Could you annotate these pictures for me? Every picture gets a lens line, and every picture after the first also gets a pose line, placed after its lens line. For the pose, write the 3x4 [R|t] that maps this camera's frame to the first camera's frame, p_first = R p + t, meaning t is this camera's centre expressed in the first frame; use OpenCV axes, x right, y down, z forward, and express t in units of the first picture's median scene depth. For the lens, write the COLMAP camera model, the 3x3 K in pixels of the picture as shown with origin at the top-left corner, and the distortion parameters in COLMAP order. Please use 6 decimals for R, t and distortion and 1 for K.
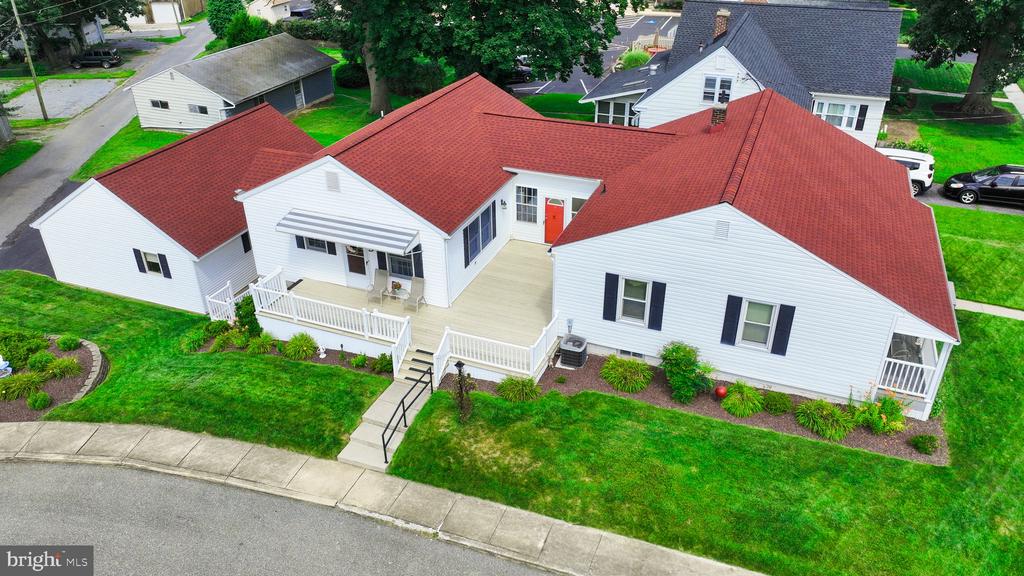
lens RADIAL K [[736.6, 0, 521.3], [0, 736.6, 289.7], [0, 0, 1]] dist [0.000324, 0.007680]
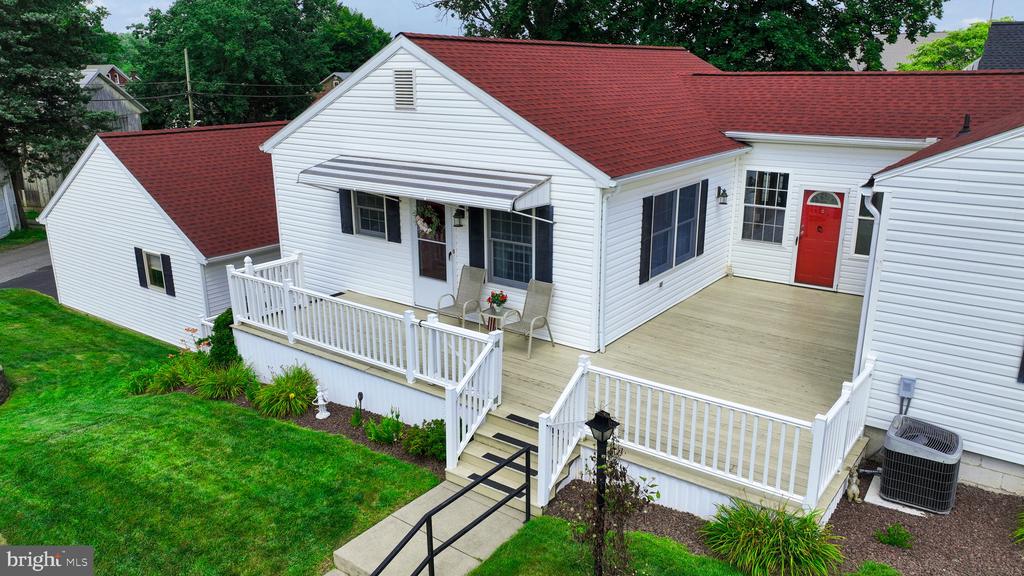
lens RADIAL K [[736.6, 0, 521.3], [0, 736.6, 289.7], [0, 0, 1]] dist [0.000324, 0.007680]
pose [[0.968263, 0.072192, -0.239282, -0.036280], [-0.126561, 0.967180, -0.220331, 0.096196], [0.215522, 0.243622, 0.945621, 0.537626]]
